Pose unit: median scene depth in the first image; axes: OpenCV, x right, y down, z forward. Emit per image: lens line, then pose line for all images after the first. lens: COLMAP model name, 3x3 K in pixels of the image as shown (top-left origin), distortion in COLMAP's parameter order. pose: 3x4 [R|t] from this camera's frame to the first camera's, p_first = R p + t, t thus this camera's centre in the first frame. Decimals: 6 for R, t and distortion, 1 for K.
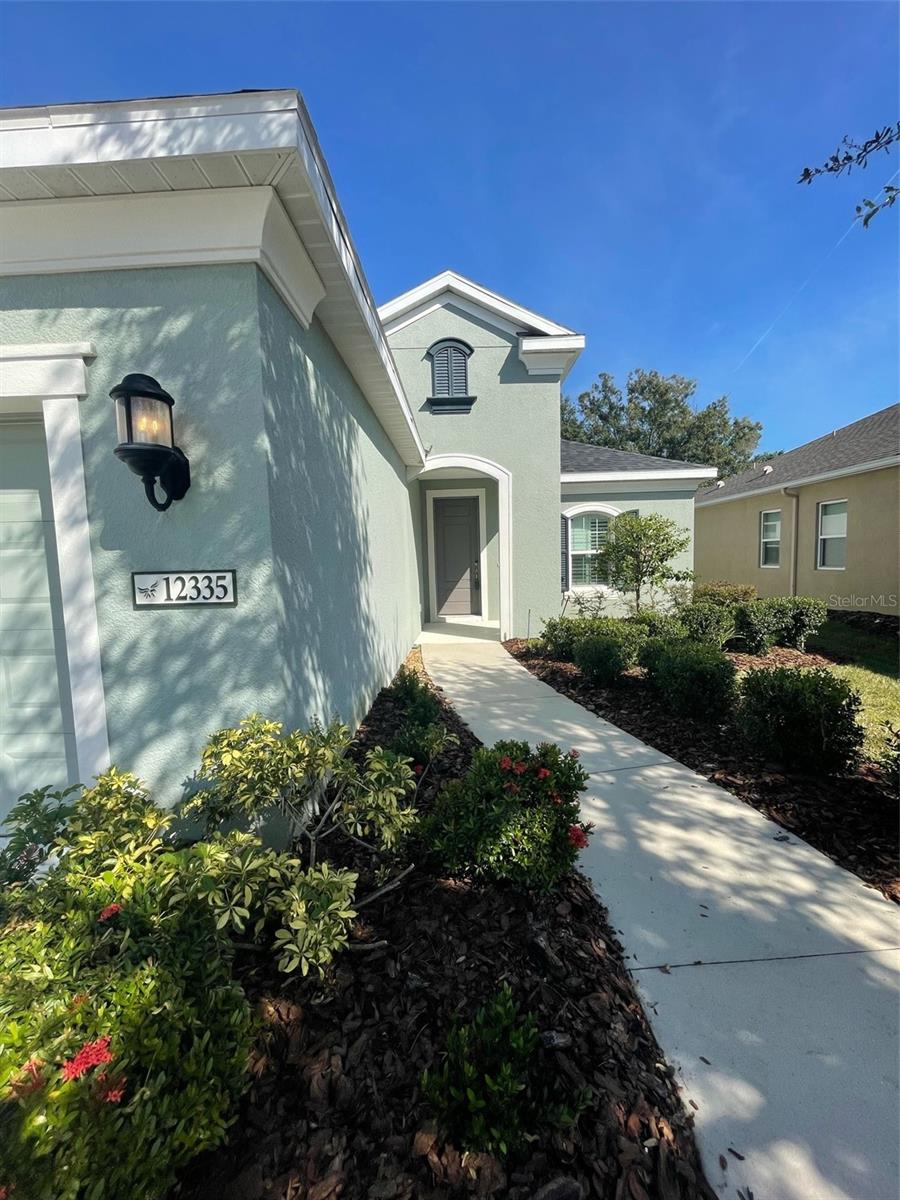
lens RADIAL K [[489.8, 0, 451.3], [0, 489.8, 599.1], [0, 0, 1]] dist [0.016168, 0.000422]
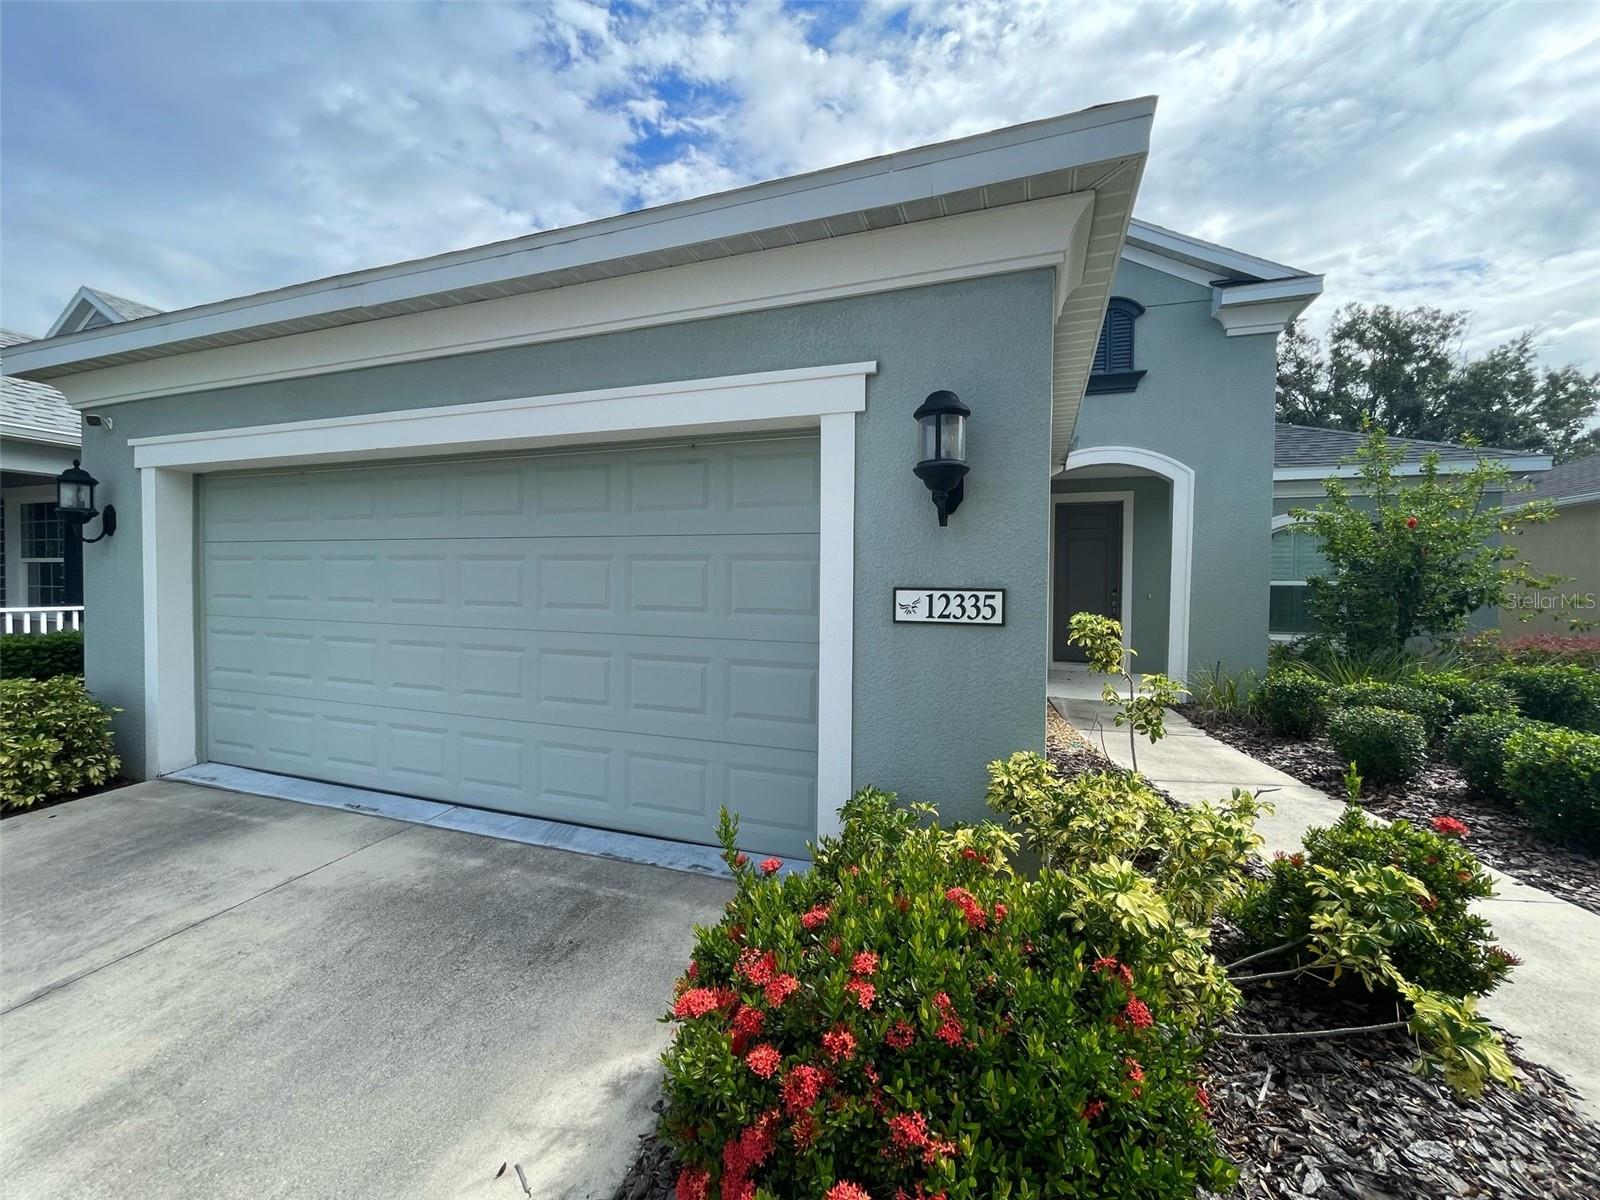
lens RADIAL K [[653.1, 0, 796.8], [0, 653.1, 605.0], [0, 0, 1]] dist [0.016168, 0.000422]
pose [[0.953902, 0.045938, -0.296583, -0.442938], [-0.059267, 0.997589, -0.036103, 0.038273], [0.294209, 0.052016, 0.954324, -0.288333]]
